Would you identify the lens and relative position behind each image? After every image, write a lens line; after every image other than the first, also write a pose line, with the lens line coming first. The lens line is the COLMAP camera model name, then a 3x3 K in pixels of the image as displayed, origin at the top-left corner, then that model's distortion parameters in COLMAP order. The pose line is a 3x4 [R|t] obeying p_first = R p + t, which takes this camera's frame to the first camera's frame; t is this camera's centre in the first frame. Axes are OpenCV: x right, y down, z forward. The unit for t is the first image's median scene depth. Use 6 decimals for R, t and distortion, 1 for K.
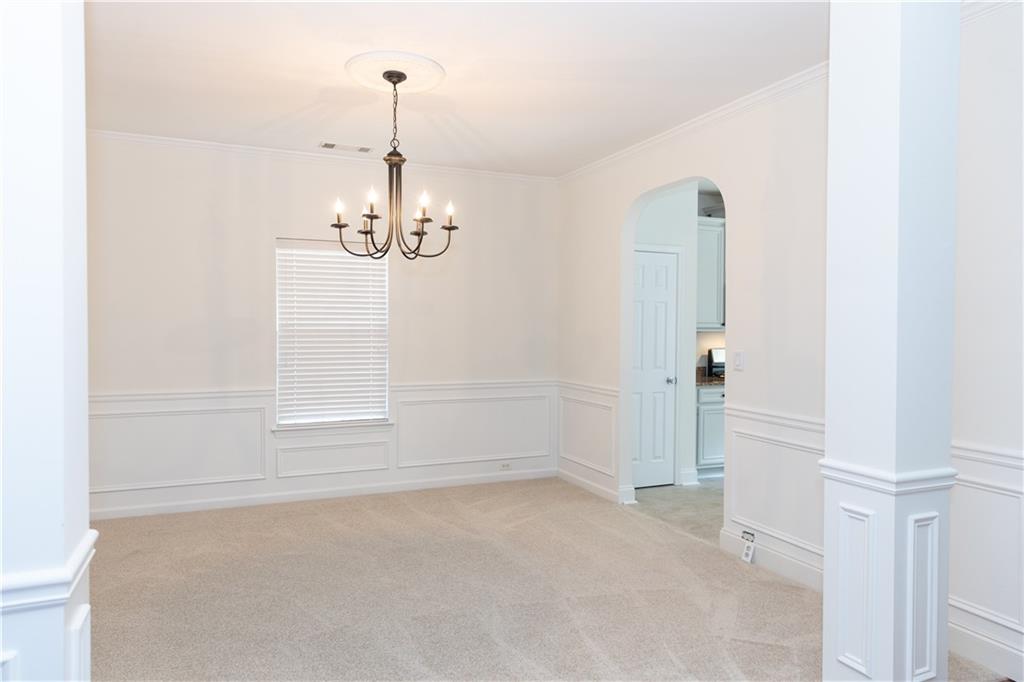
lens RADIAL K [[657.1, 0, 512.0], [0, 657.1, 341.0], [0, 0, 1]] dist [0.005467, -0.001162]
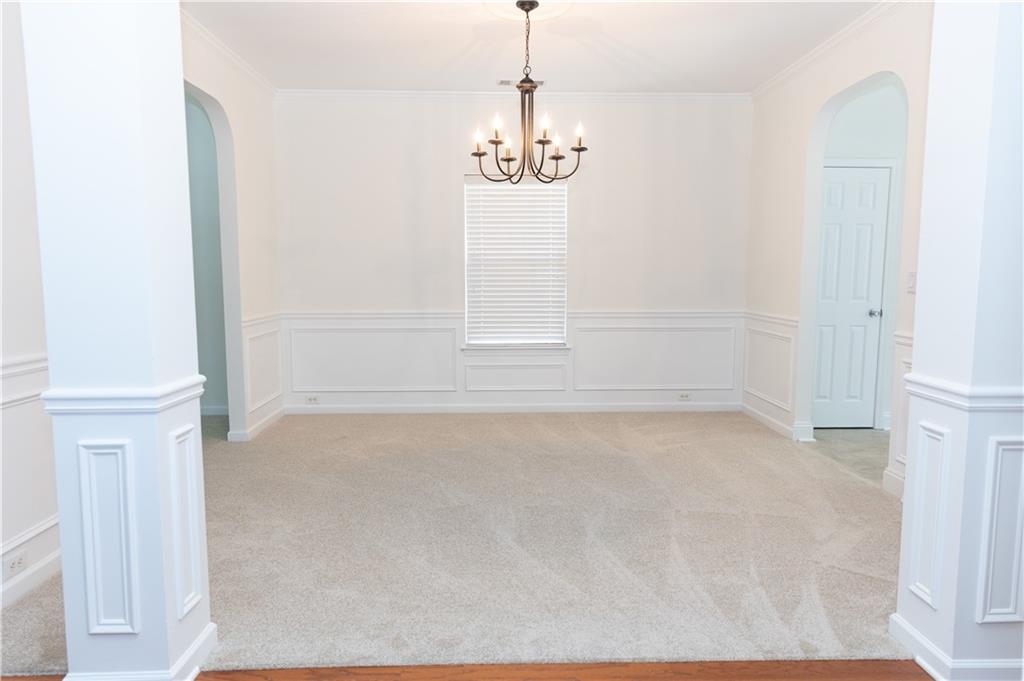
lens RADIAL K [[657.1, 0, 512.0], [0, 657.1, 340.5], [0, 0, 1]] dist [0.005467, -0.001162]
pose [[0.931671, 0.033203, -0.361783, 0.141338], [-0.002063, 0.996283, 0.086121, 0.028311], [0.363298, -0.079490, 0.928276, -0.013447]]
